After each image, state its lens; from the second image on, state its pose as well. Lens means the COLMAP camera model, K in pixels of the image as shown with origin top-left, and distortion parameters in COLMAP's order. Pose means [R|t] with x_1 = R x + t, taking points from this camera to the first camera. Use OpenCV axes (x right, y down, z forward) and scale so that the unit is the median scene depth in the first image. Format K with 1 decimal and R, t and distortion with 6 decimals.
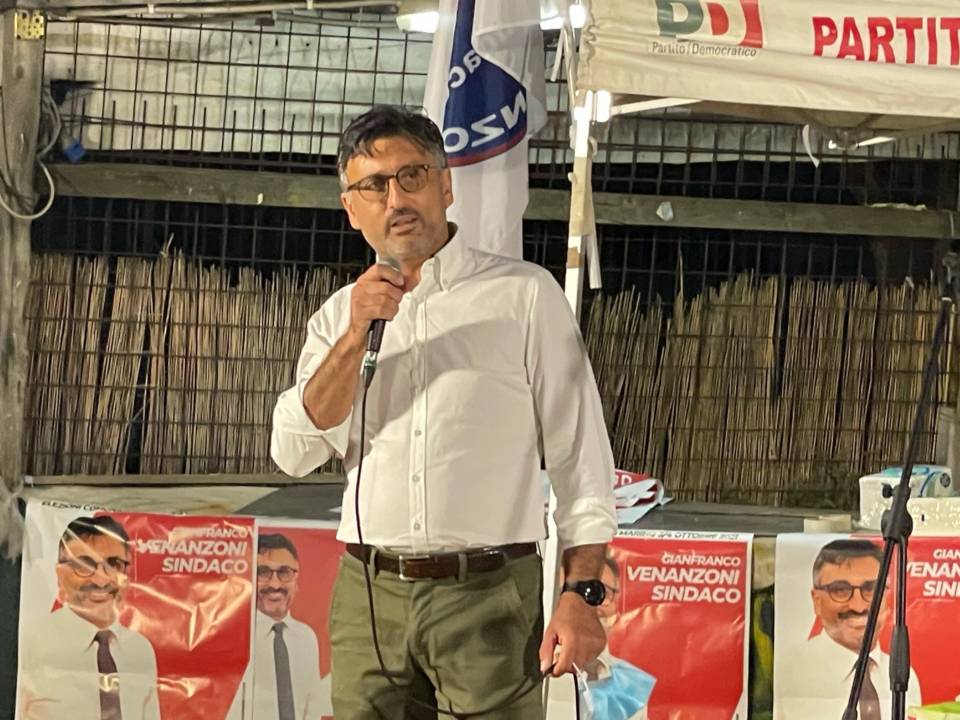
lens RADIAL K [[4679.2, 0, 479.6], [0, 4679.2, 361.7], [0, 0, 1]] dist [0.229456, 0.000000]
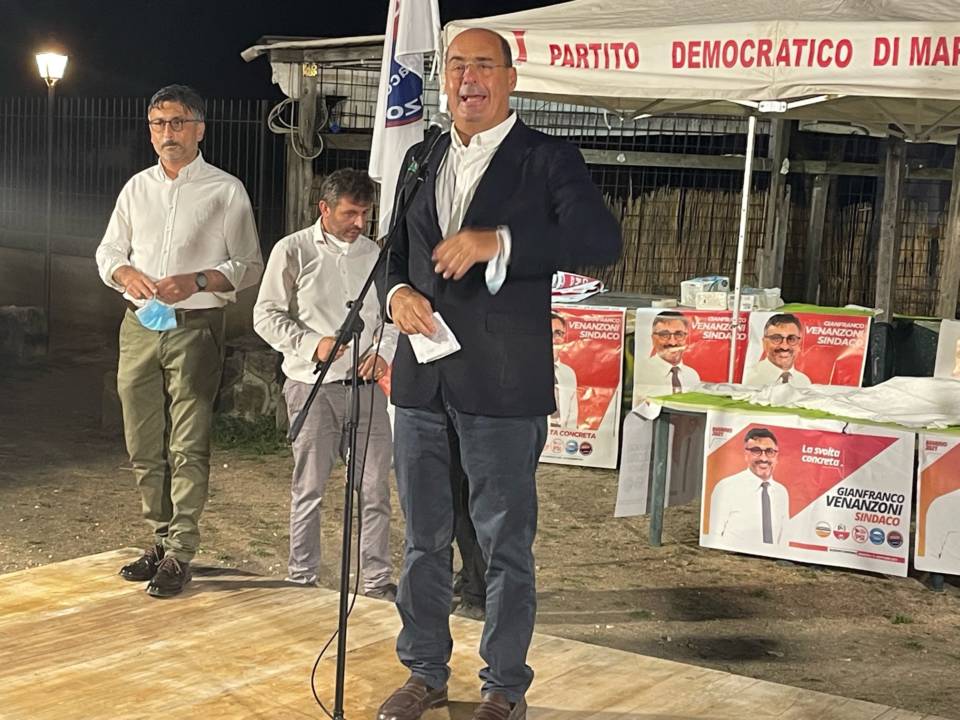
lens RADIAL K [[1701.0, 0, 479.9], [0, 1701.0, 357.8], [0, 0, 1]] dist [0.107004, 0.000000]
pose [[0.985589, 0.022556, -0.167648, 0.118738], [-0.009887, 0.997057, 0.076028, 0.001215], [0.168869, -0.073275, 0.982911, 0.216469]]
